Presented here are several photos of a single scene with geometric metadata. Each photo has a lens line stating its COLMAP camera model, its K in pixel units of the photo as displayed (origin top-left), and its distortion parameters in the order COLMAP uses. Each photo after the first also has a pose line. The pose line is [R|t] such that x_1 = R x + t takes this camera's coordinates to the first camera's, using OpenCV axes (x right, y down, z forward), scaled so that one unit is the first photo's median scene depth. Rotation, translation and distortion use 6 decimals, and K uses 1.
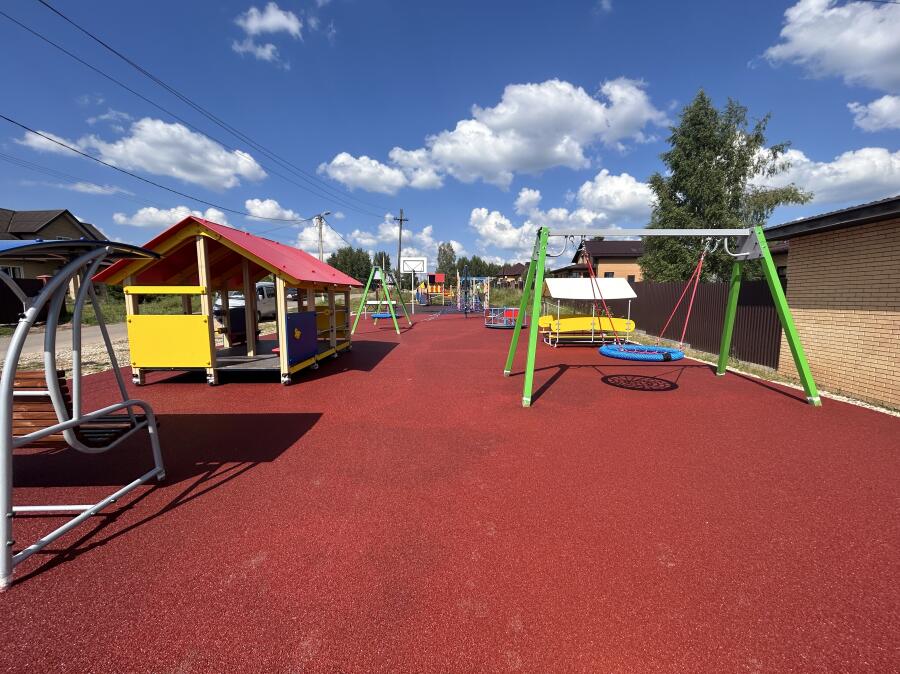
lens RADIAL K [[355.4, 0, 444.9], [0, 355.4, 333.1], [0, 0, 1]] dist [0.010201, -0.000665]
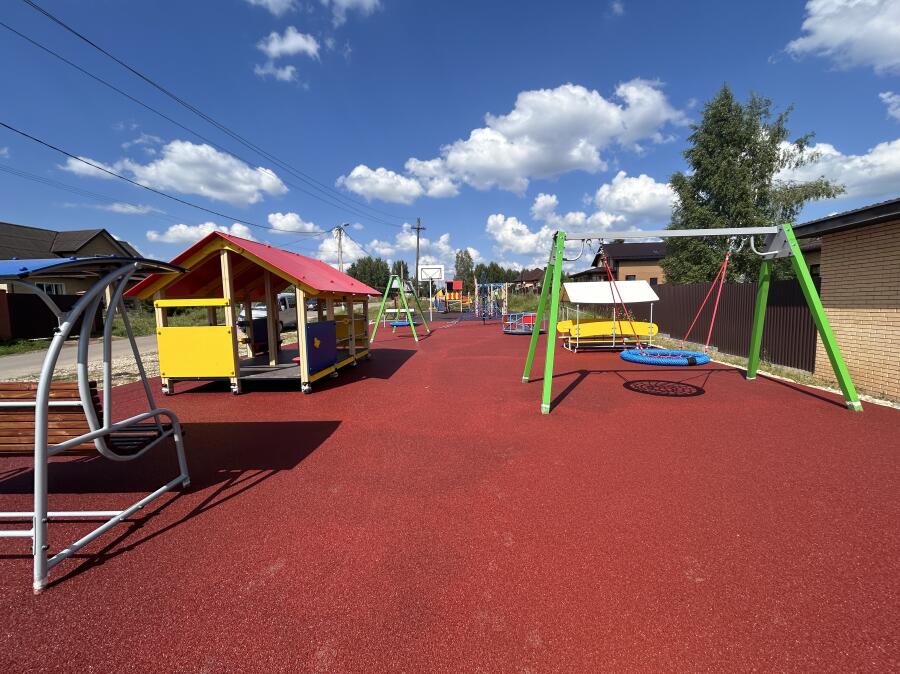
lens RADIAL K [[355.4, 0, 445.8], [0, 355.4, 331.7], [0, 0, 1]] dist [0.010201, -0.000665]
pose [[0.998632, -0.016879, -0.049487, 0.004151], [0.015723, 0.999596, -0.023660, -0.000023], [0.049867, 0.022850, 0.998494, -0.000094]]
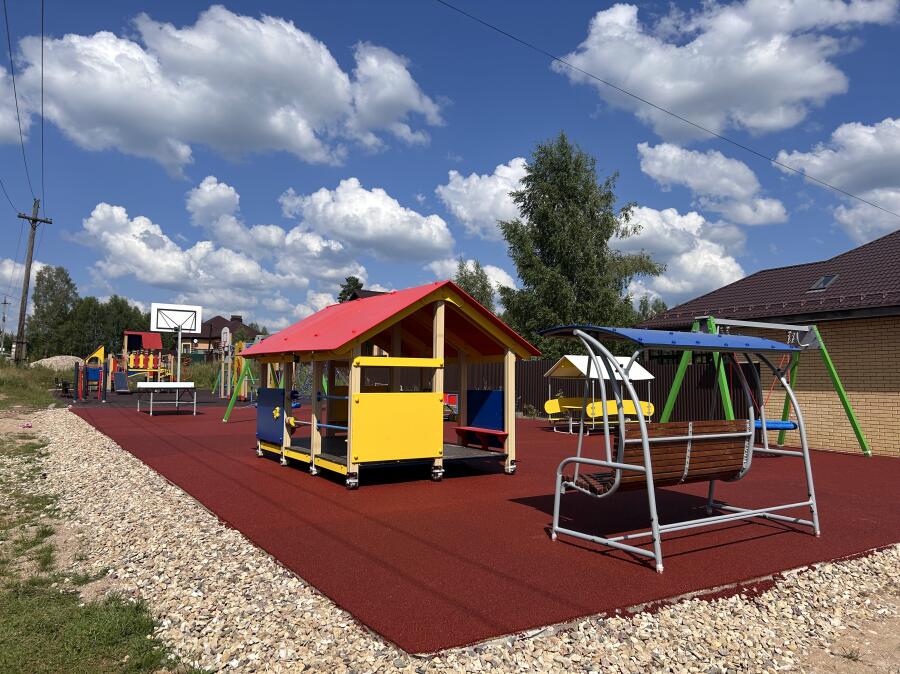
lens RADIAL K [[677.4, 0, 450.3], [0, 677.4, 332.6], [0, 0, 1]] dist [0.099530, 0.001477]
pose [[0.831120, 0.045256, 0.554249, -1.097333], [0.050647, 0.986380, -0.156488, 0.042847], [-0.553783, 0.158131, 0.817508, -0.240006]]
